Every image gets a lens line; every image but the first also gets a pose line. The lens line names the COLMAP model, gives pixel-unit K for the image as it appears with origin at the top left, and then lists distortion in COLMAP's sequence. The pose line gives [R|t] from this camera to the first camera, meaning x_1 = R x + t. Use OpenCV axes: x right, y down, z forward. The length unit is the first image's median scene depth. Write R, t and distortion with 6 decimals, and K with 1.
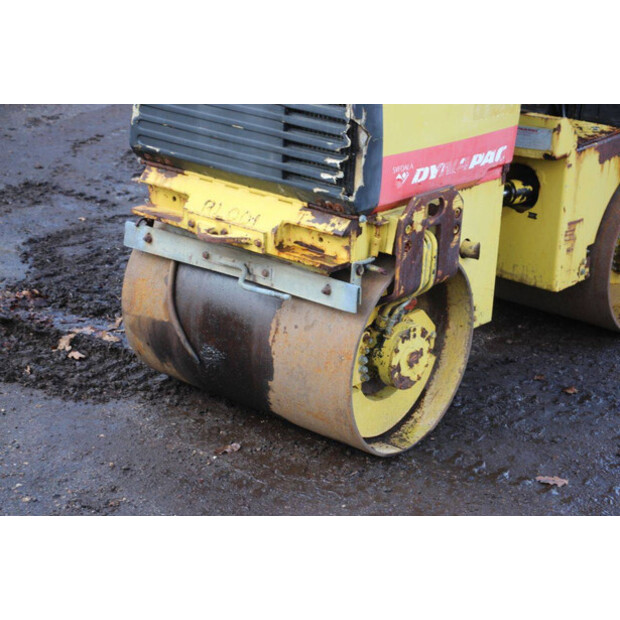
lens RADIAL K [[1467.0, 0, 309.4], [0, 1467.0, 309.9], [0, 0, 1]] dist [0.427374, 0.000000]
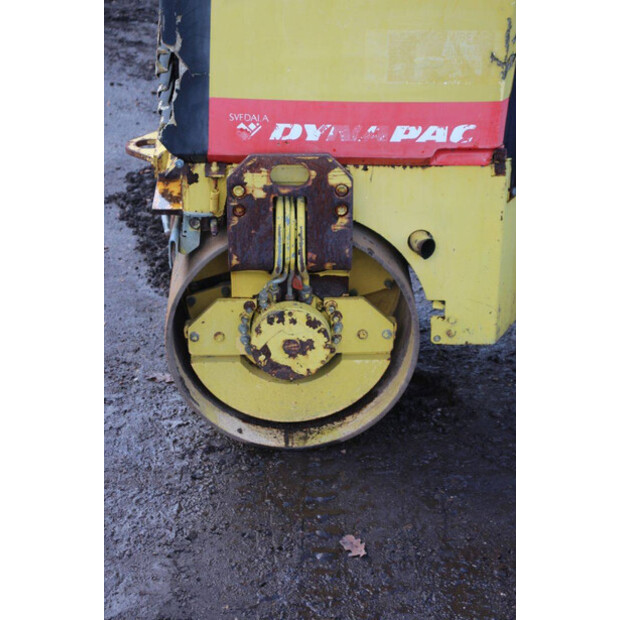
lens RADIAL K [[1467.0, 0, 312.8], [0, 1467.0, 307.6], [0, 0, 1]] dist [0.427374, 0.000000]
pose [[0.651768, 0.294244, -0.699013, 0.666779], [-0.231895, 0.954848, 0.185714, -0.149105], [0.722097, 0.041055, 0.690573, 0.431515]]
